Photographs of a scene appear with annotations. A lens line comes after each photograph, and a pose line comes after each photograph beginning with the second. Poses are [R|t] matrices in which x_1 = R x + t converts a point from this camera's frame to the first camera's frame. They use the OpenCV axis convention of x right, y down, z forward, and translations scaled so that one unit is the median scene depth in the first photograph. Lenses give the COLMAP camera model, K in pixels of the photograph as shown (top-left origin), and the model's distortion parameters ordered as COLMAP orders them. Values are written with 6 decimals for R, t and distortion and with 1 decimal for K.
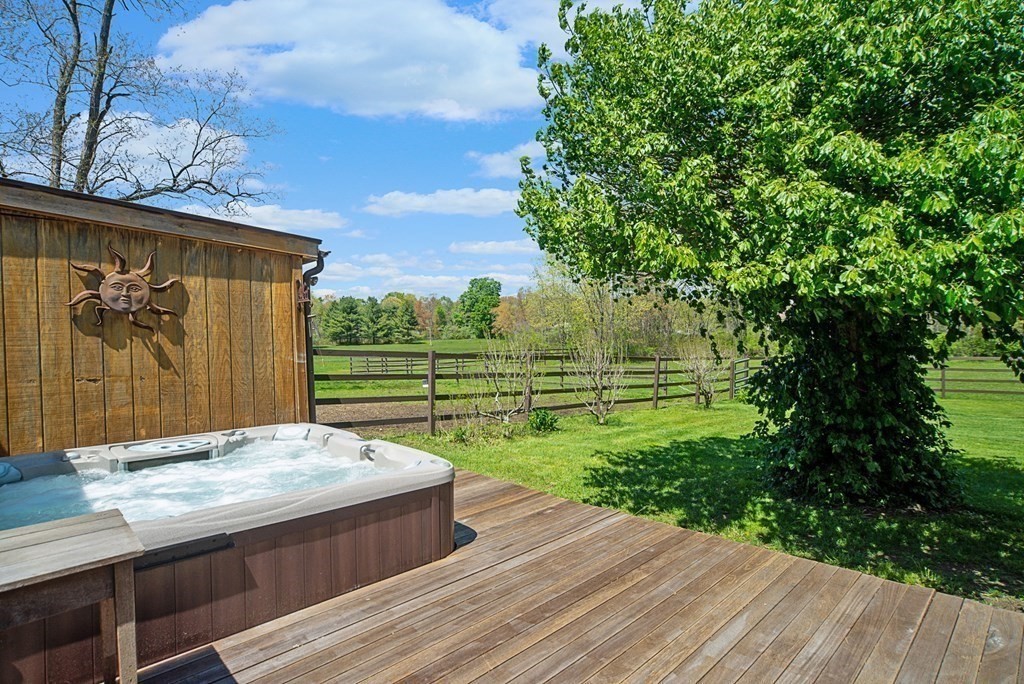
lens RADIAL K [[525.4, 0, 512.0], [0, 525.4, 342.0], [0, 0, 1]] dist [-0.013138, 0.000549]
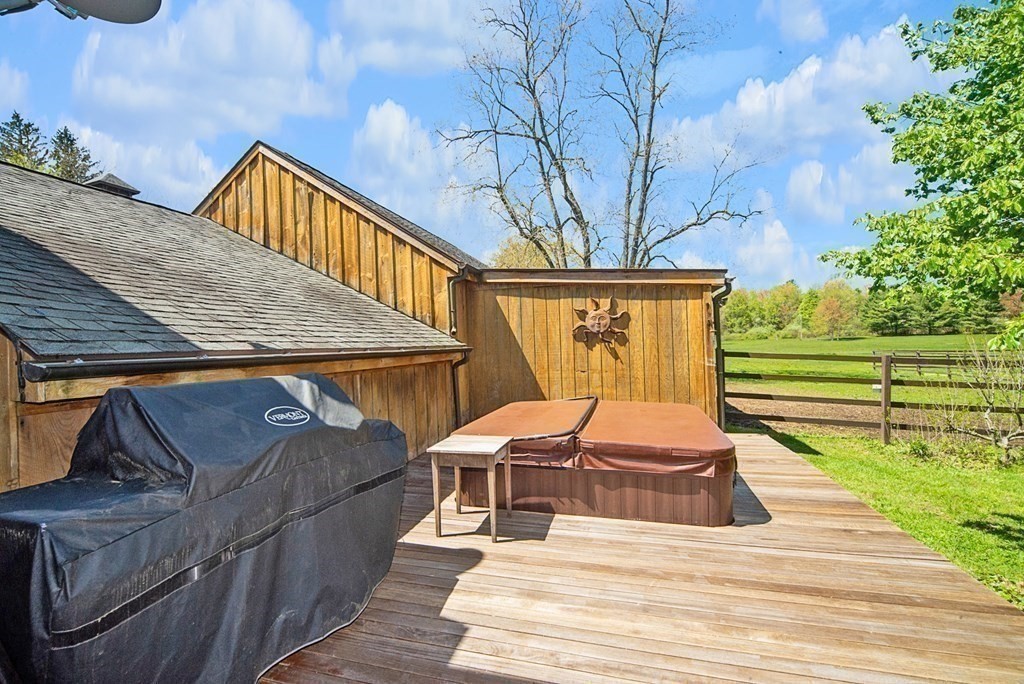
lens RADIAL K [[436.7, 0, 494.2], [0, 436.7, 341.3], [0, 0, 1]] dist [-0.018505, 0.000293]
pose [[0.492794, 0.001510, -0.870144, 0.301140], [0.012511, 0.999883, 0.008821, -0.041014], [0.870056, -0.015233, 0.492718, -0.007996]]
